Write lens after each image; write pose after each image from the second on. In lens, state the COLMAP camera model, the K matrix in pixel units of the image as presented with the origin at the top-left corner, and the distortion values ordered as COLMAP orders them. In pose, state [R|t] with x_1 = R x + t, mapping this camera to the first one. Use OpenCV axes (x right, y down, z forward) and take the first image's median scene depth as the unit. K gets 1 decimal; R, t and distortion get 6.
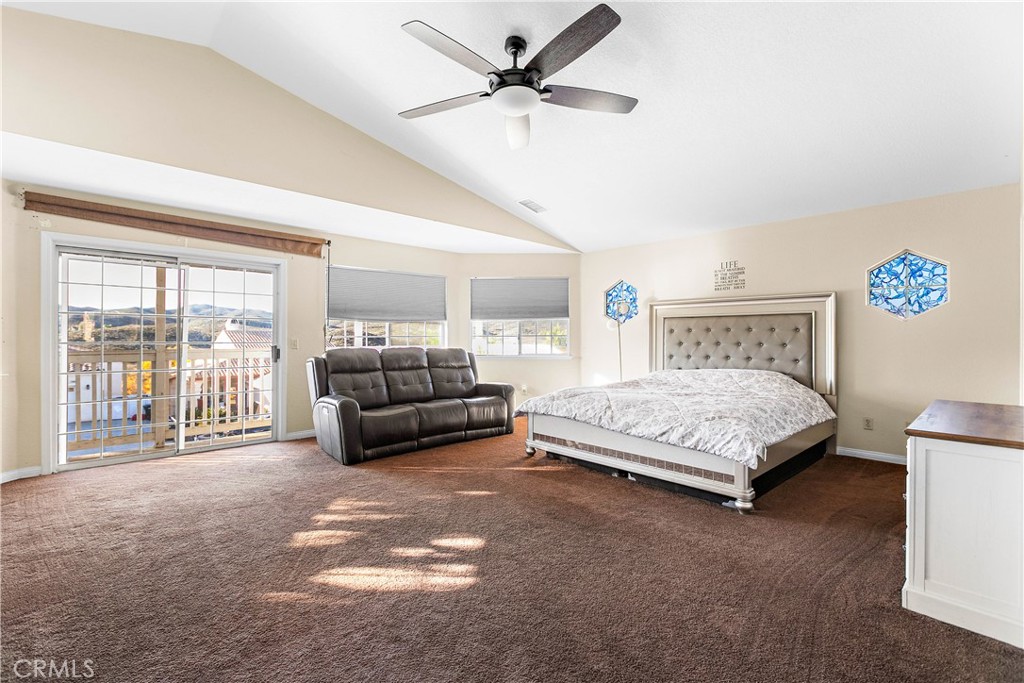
lens RADIAL K [[459.0, 0, 513.5], [0, 459.0, 325.7], [0, 0, 1]] dist [0.000935, -0.000157]
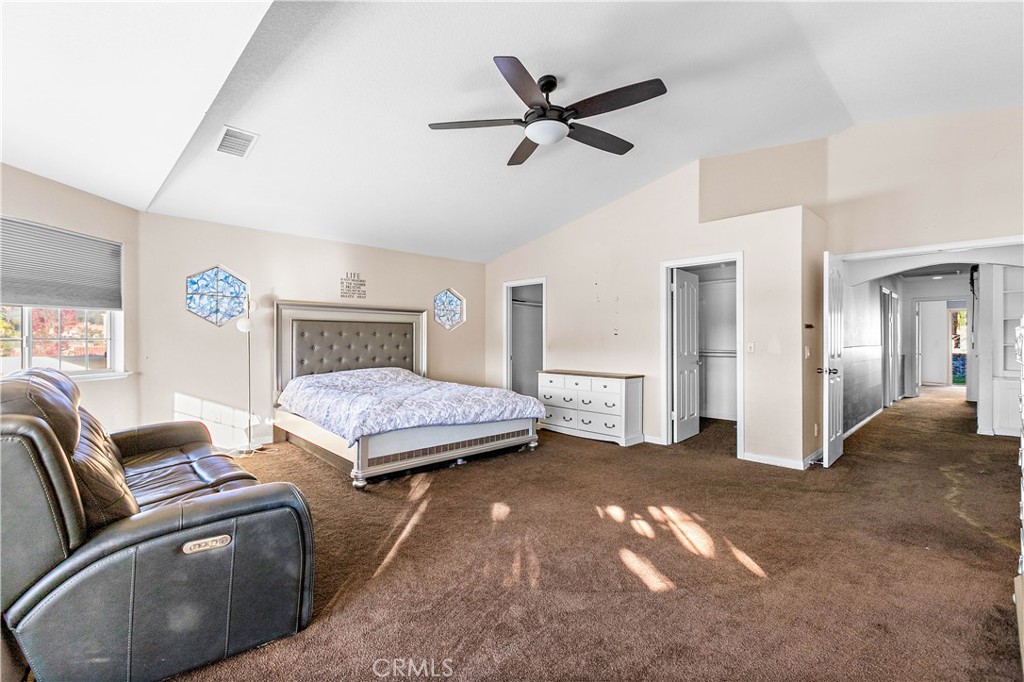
lens RADIAL K [[459.0, 0, 513.5], [0, 459.0, 325.2], [0, 0, 1]] dist [0.000935, -0.000157]
pose [[-0.015304, 0.028206, 0.999485, -0.571398], [-0.027382, 0.999215, -0.028617, 0.007593], [-0.999508, -0.027806, -0.014520, 0.553938]]
